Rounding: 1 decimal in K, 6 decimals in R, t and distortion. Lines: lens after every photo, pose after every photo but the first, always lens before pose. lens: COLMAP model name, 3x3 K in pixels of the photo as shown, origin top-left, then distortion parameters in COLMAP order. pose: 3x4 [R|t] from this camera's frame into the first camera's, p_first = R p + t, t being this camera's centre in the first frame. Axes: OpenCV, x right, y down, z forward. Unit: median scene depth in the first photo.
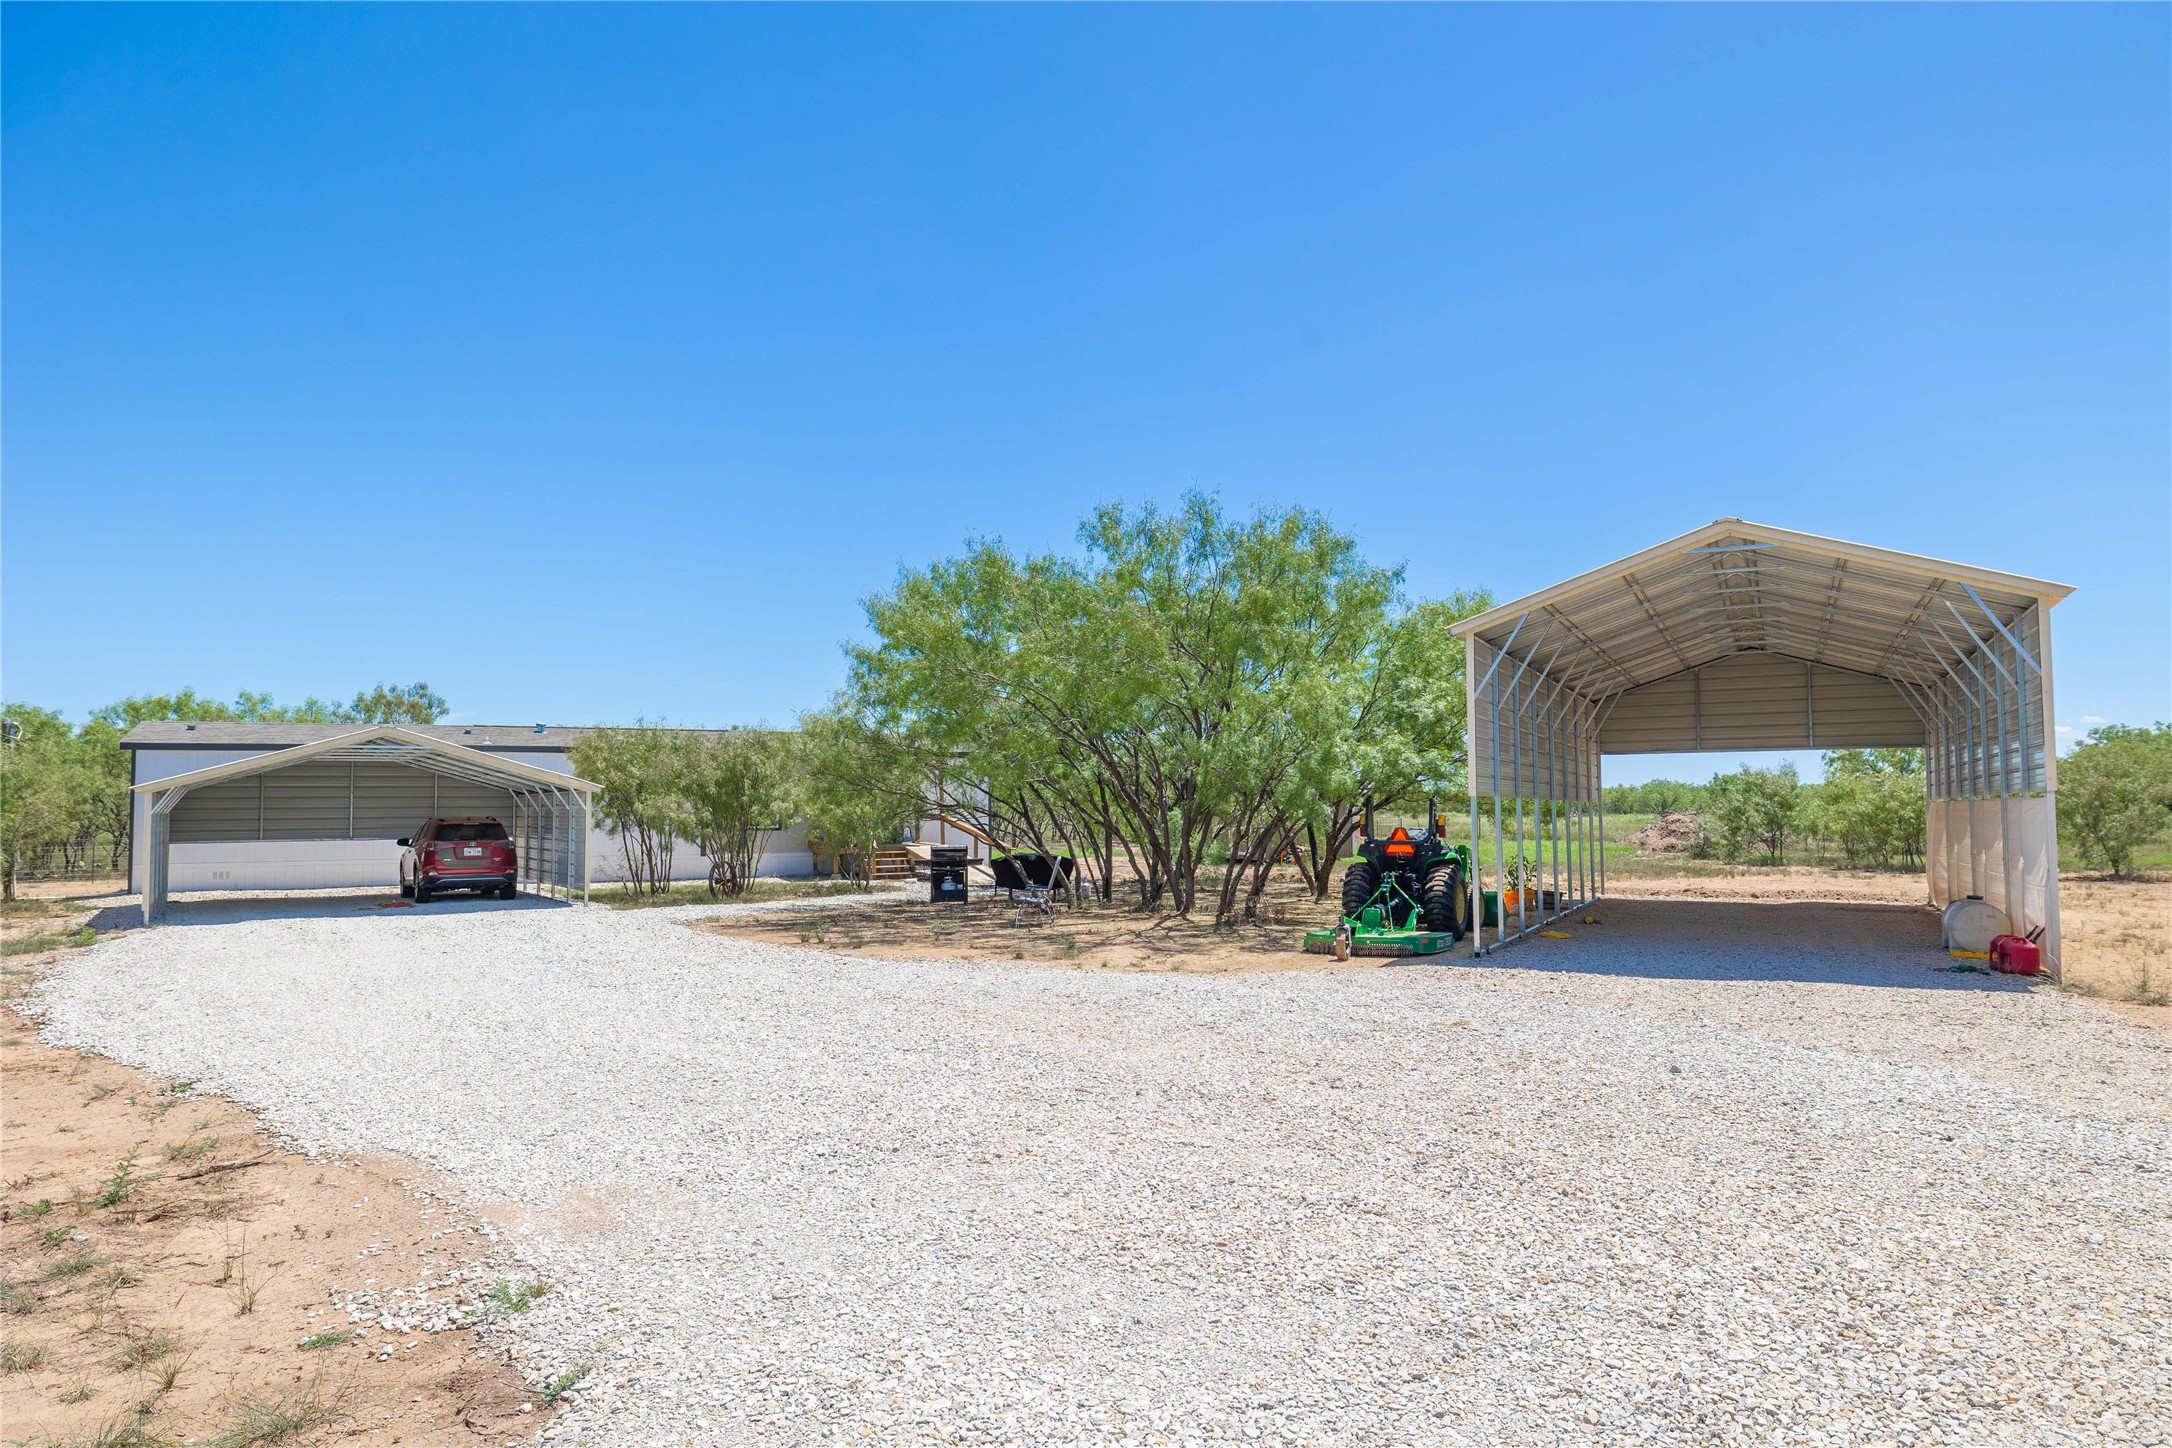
lens RADIAL K [[1334.7, 0, 1075.0], [0, 1334.7, 727.7], [0, 0, 1]] dist [-0.007449, 0.001444]
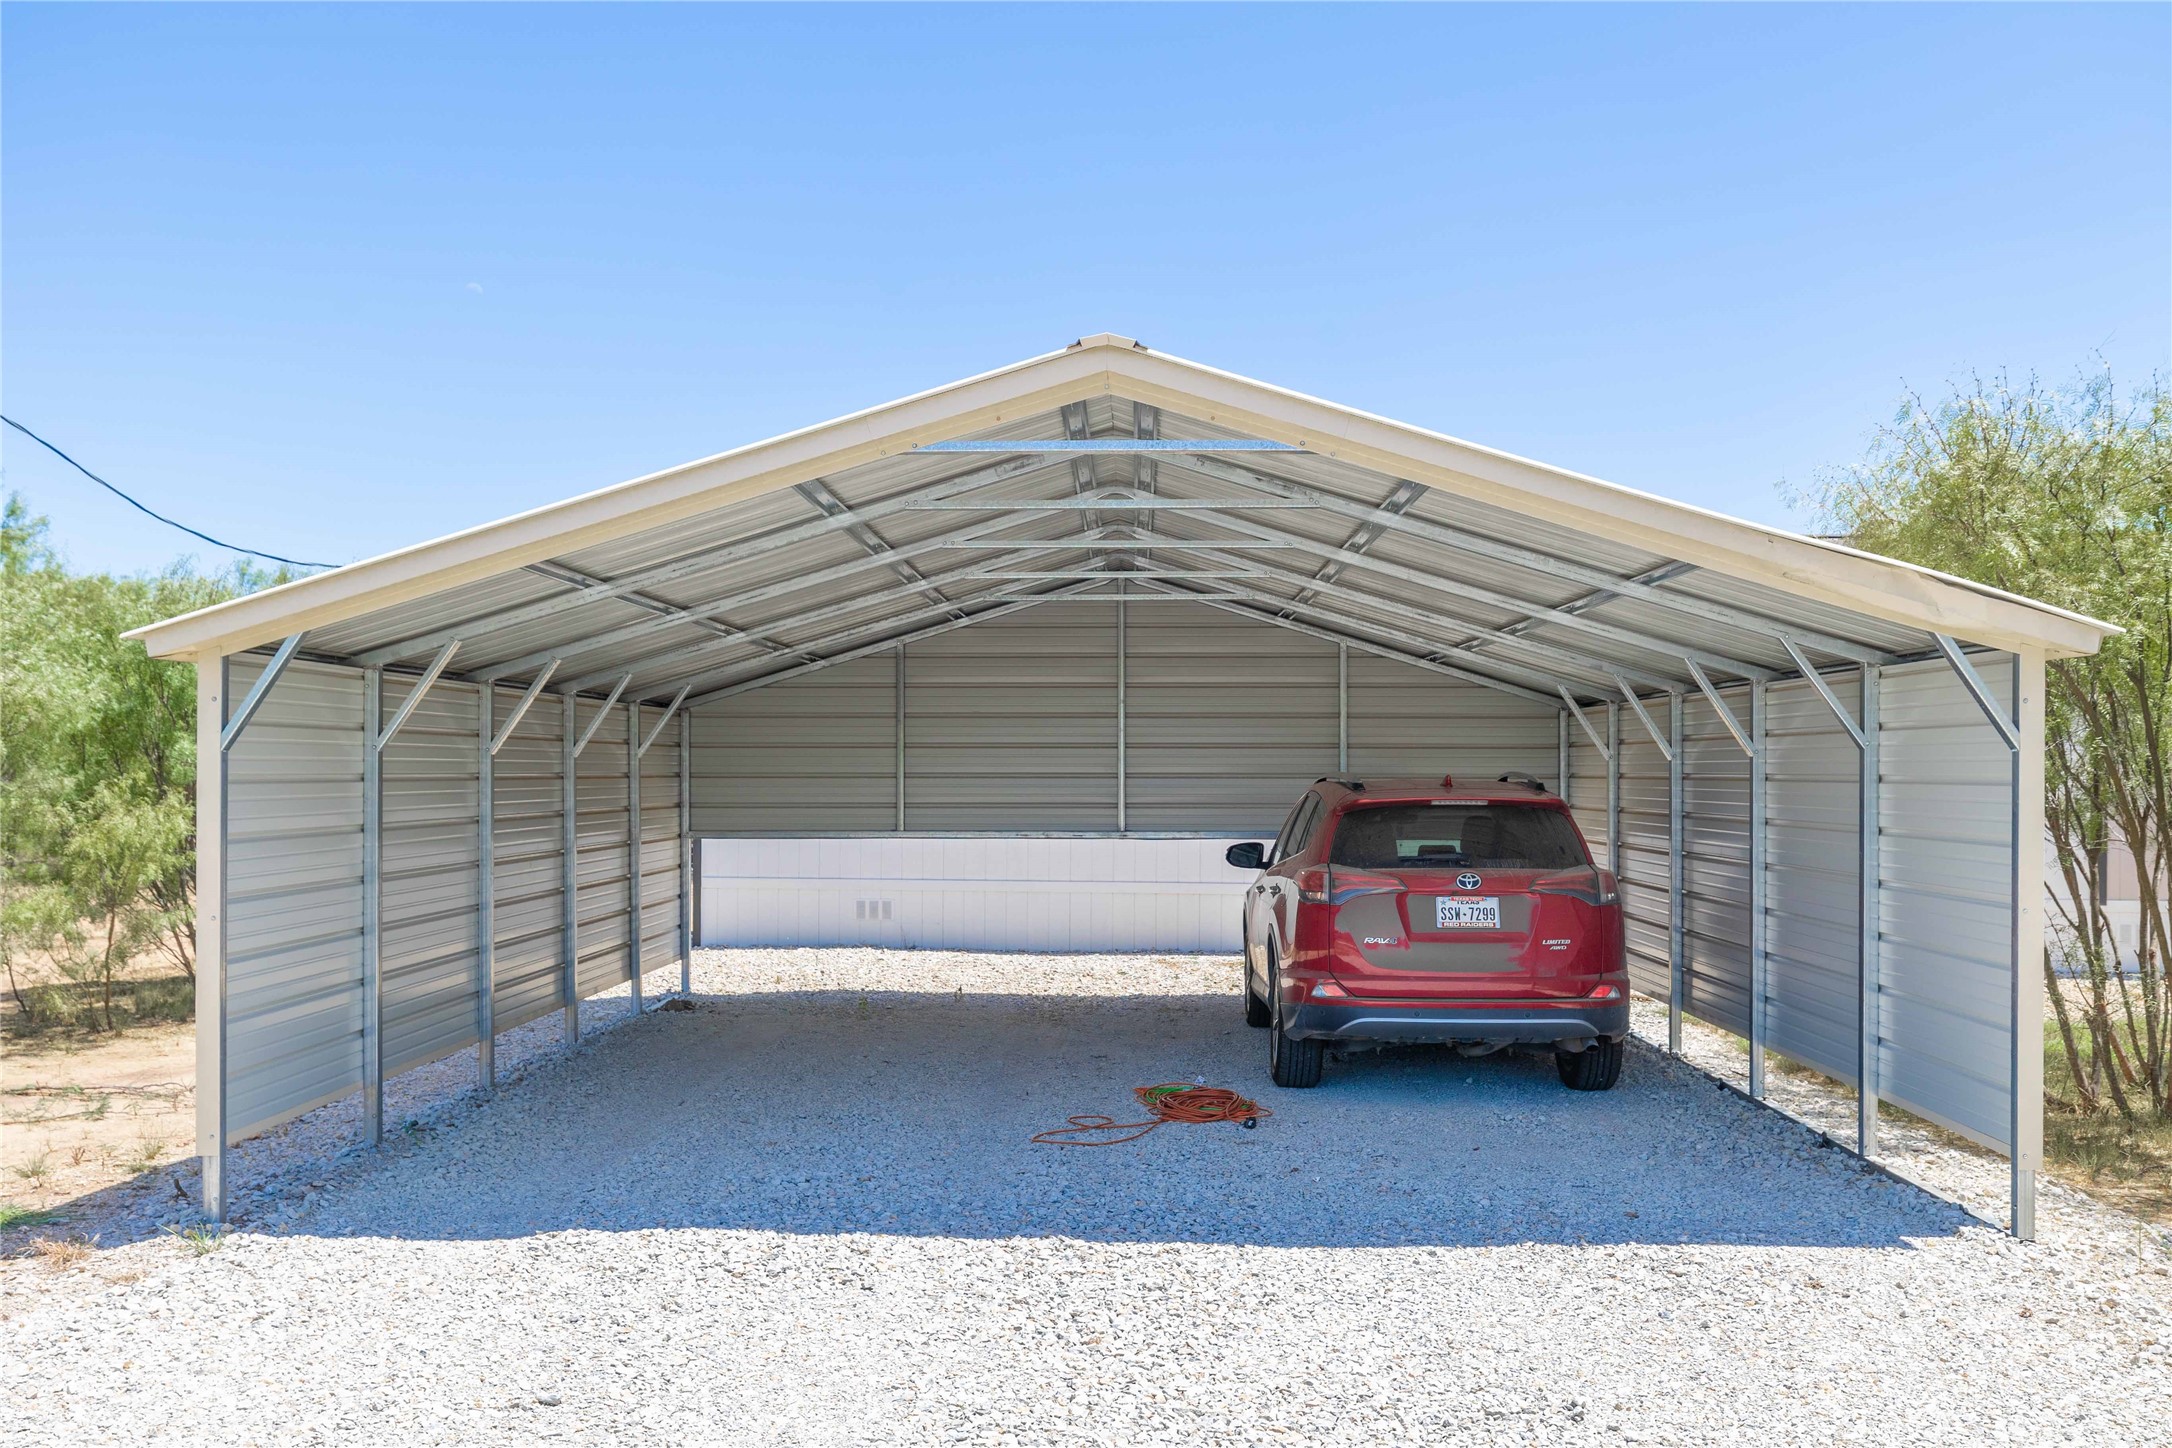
lens RADIAL K [[1913.2, 0, 1081.4], [0, 1913.2, 776.7], [0, 0, 1]] dist [0.009243, 0.004216]
pose [[0.828792, 0.013029, -0.559405, -0.289385], [0.023744, 0.998010, 0.058422, 0.041157], [0.559053, -0.061703, 0.826833, 0.616152]]
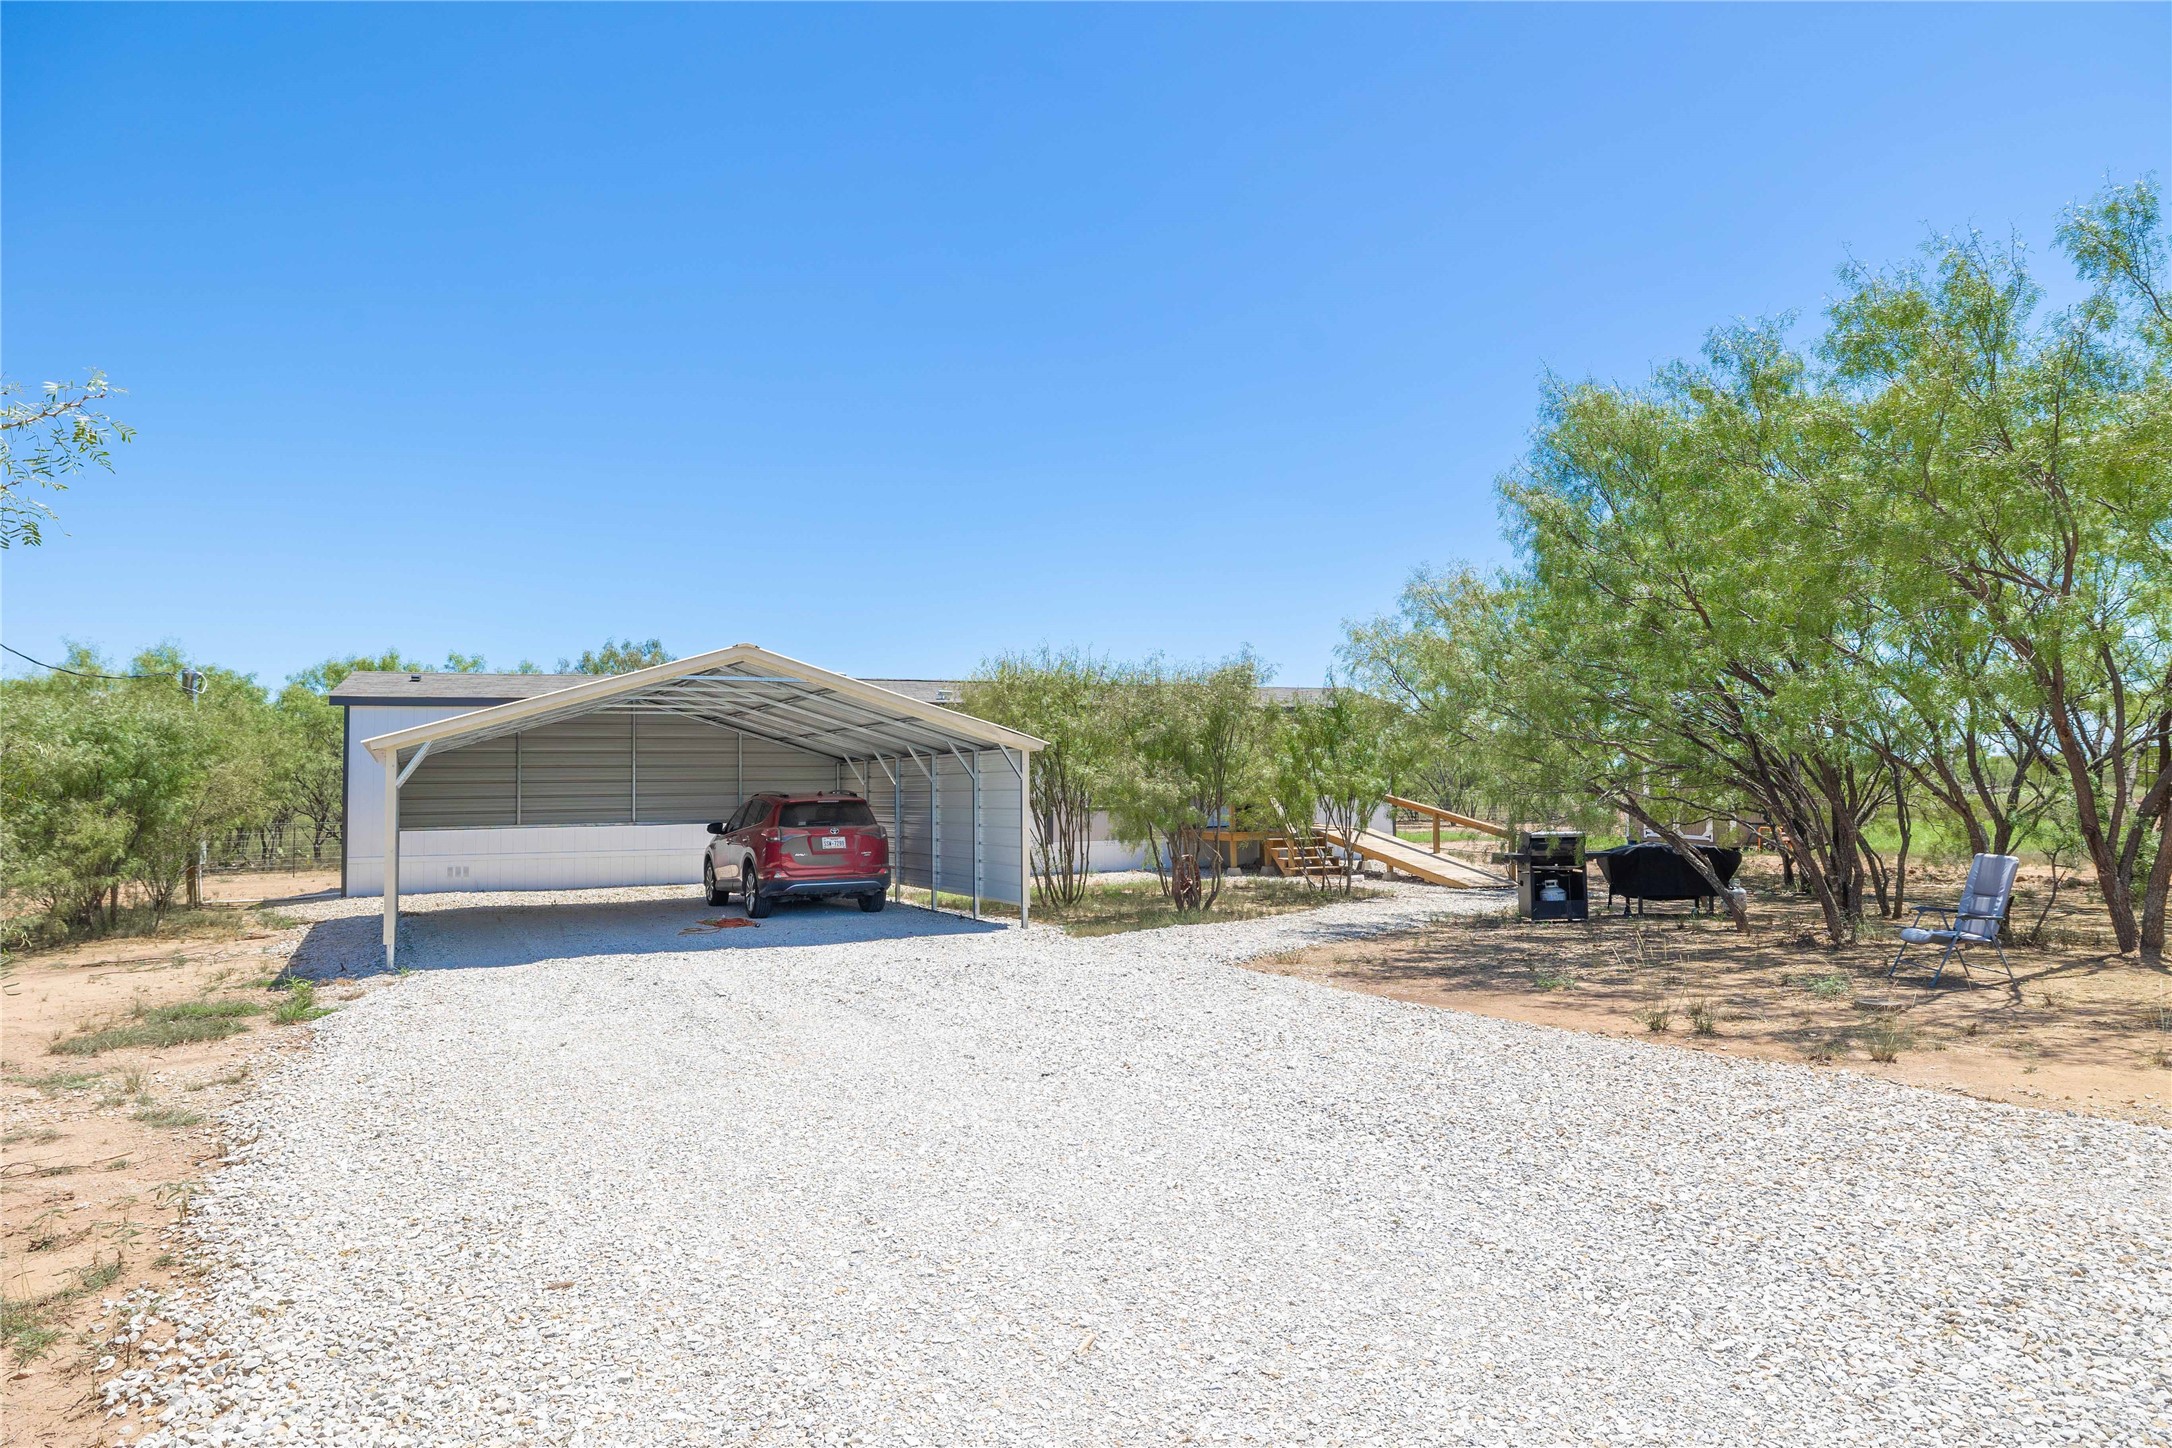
lens RADIAL K [[1309.4, 0, 1087.0], [0, 1309.4, 716.3], [0, 0, 1]] dist [-0.006713, -0.000655]
pose [[0.996339, -0.008847, -0.085027, -0.251400], [0.009278, 0.999946, 0.004674, 0.025624], [0.084981, -0.005446, 0.996368, 0.330740]]
